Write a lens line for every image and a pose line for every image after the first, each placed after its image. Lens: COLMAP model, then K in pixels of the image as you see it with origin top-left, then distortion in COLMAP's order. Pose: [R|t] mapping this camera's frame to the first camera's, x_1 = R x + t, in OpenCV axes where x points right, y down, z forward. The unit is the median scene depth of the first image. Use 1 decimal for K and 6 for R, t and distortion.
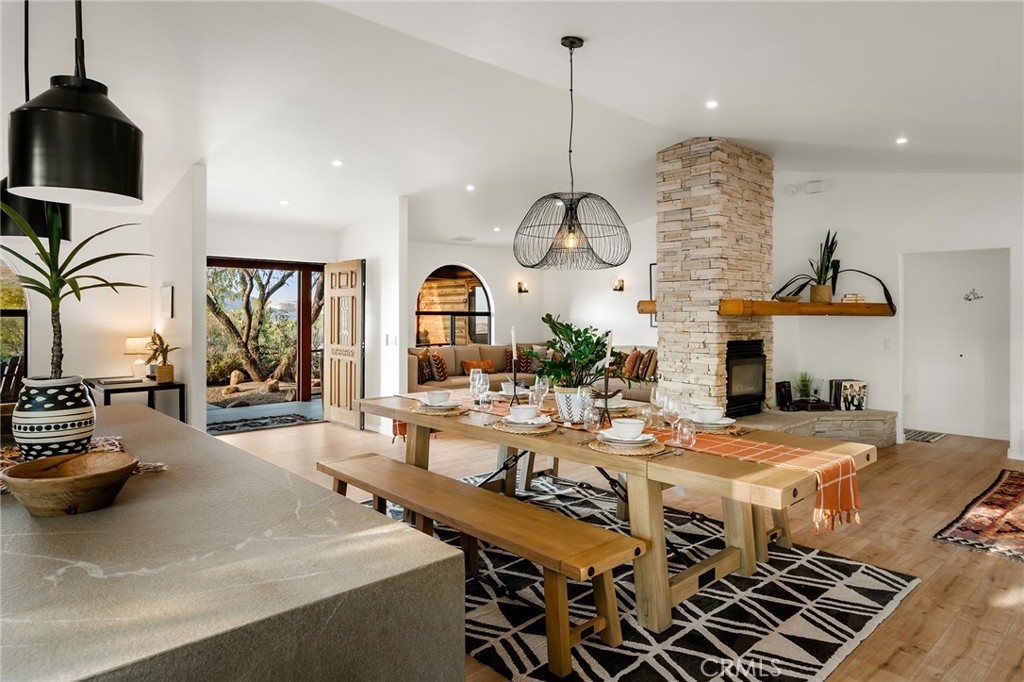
lens RADIAL K [[616.5, 0, 512.1], [0, 616.5, 308.7], [0, 0, 1]] dist [-0.003036, -0.001009]
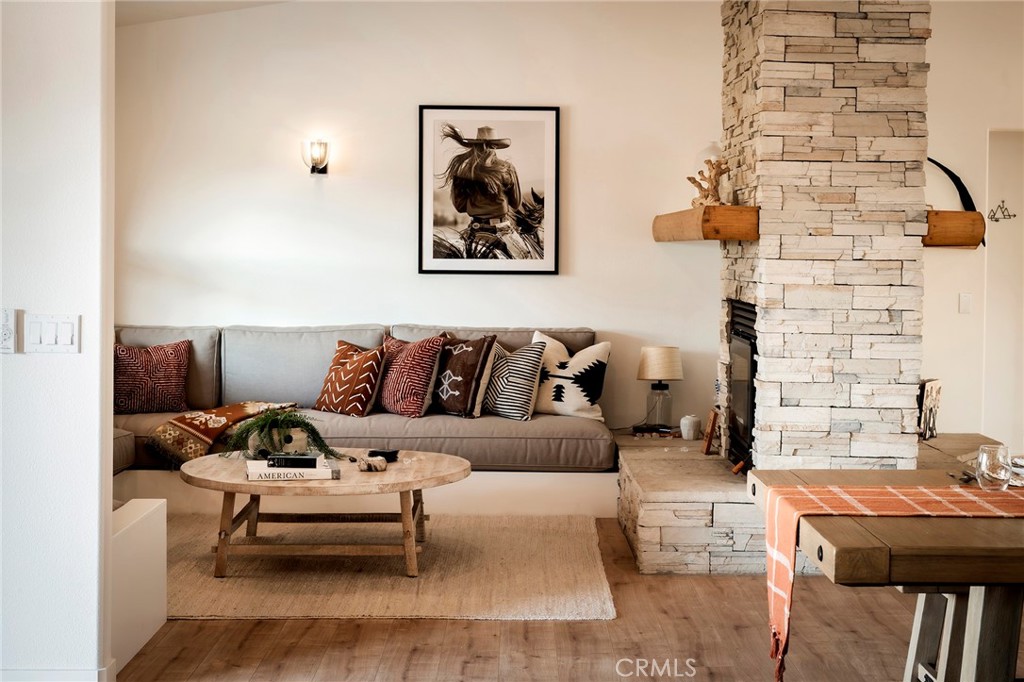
lens RADIAL K [[1516.1, 0, 600.0], [0, 1516.1, 275.4], [0, 0, 1]] dist [-0.010305, 0.031035]
pose [[0.636302, -0.008526, 0.771393, -0.590298], [-0.016912, 0.999544, 0.024998, 0.008143], [-0.771254, -0.028952, 0.635868, 0.461013]]
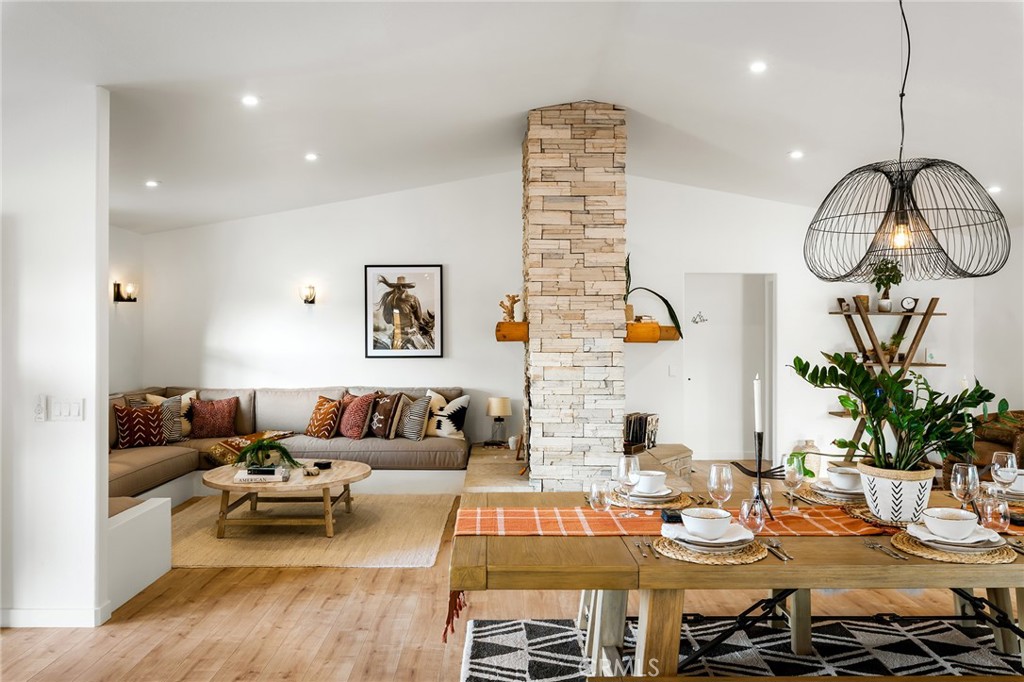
lens RADIAL K [[778.6, 0, 509.3], [0, 778.6, 321.9], [0, 0, 1]] dist [0.001147, 0.001905]
pose [[0.666996, 0.005792, 0.745039, -0.437045], [-0.004207, 0.999983, -0.004008, -0.010216], [-0.745050, -0.000461, 0.667009, 0.436315]]
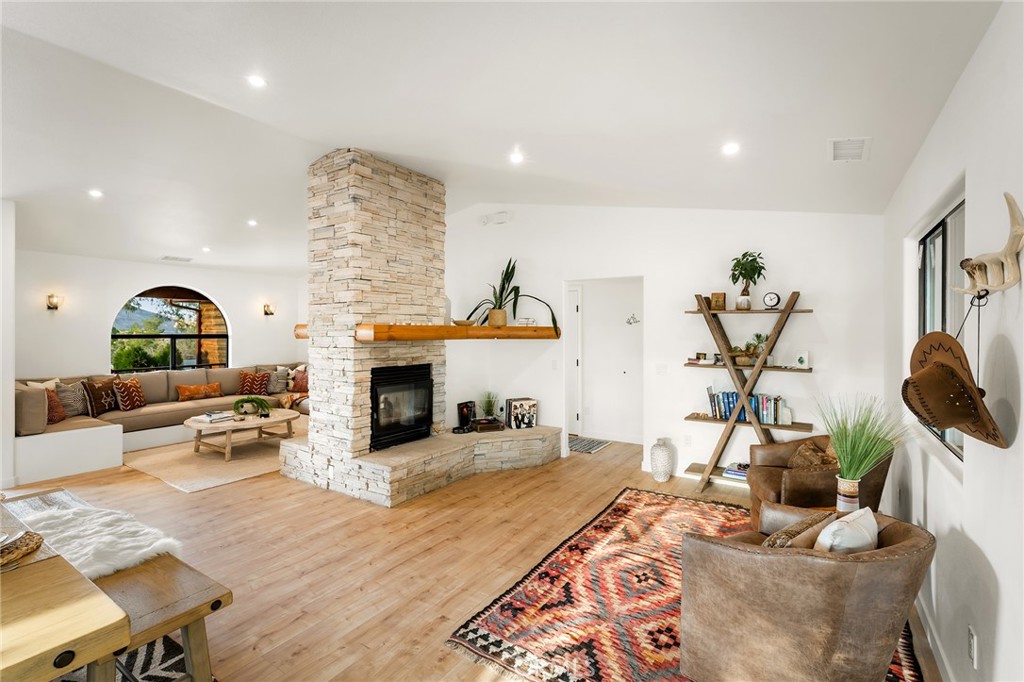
lens RADIAL K [[458.3, 0, 517.2], [0, 458.3, 328.8], [0, 0, 1]] dist [0.001937, 0.000198]
pose [[0.970940, -0.001999, 0.239316, 0.377686], [0.001179, 0.999993, 0.003571, -0.008959], [-0.239321, -0.003185, 0.970935, 0.253461]]
